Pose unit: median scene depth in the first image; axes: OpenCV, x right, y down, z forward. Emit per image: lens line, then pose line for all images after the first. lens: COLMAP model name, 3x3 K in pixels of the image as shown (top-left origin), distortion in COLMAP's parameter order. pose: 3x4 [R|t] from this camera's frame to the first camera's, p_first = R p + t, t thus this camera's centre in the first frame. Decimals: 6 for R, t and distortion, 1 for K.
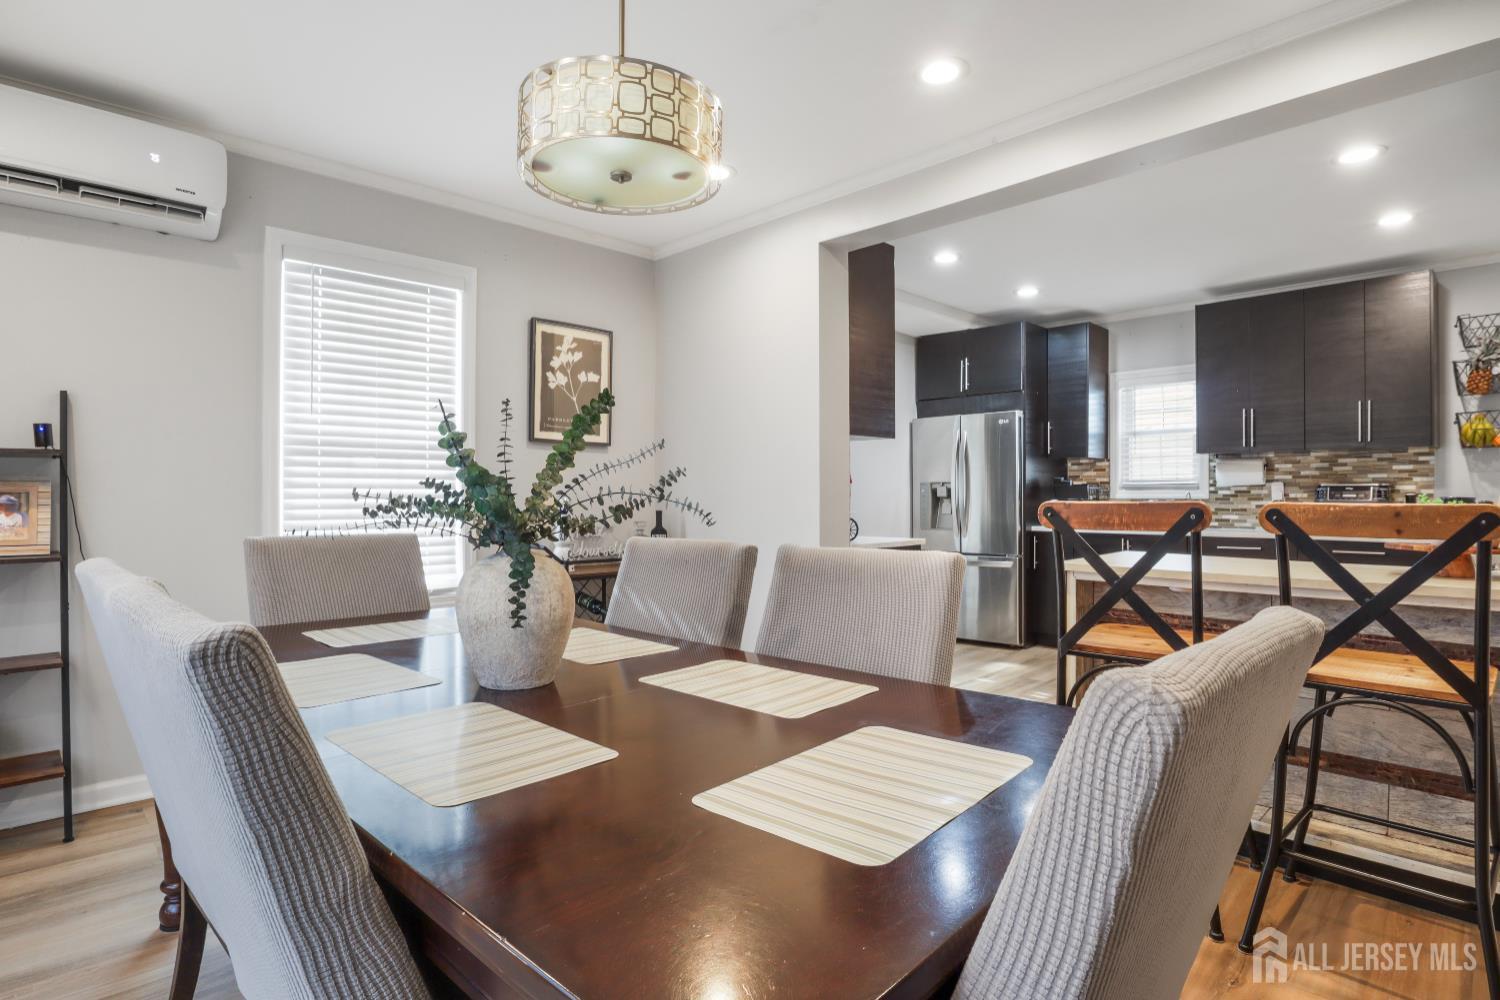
lens RADIAL K [[761.8, 0, 751.9], [0, 761.8, 503.8], [0, 0, 1]] dist [-0.035170, 0.004864]
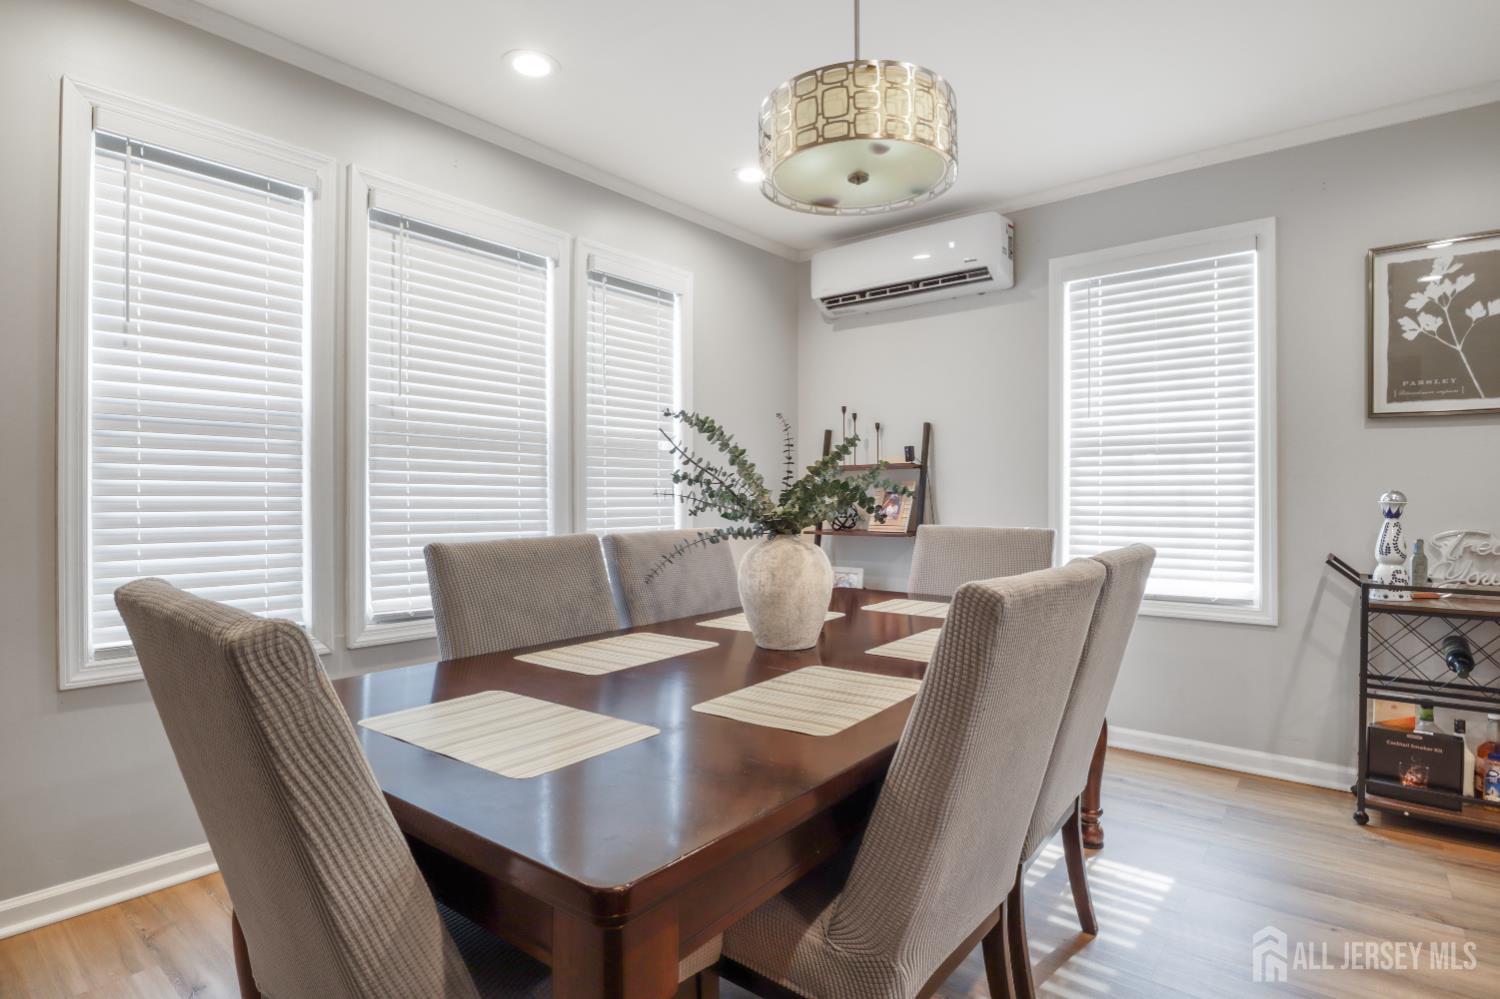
lens RADIAL K [[761.8, 0, 752.7], [0, 761.8, 500.1], [0, 0, 1]] dist [-0.035170, 0.004864]
pose [[0.120757, 0.003578, -0.992676, 0.385661], [-0.007736, 0.999967, 0.002663, 0.000000], [0.992652, 0.007358, 0.120781, 0.344582]]
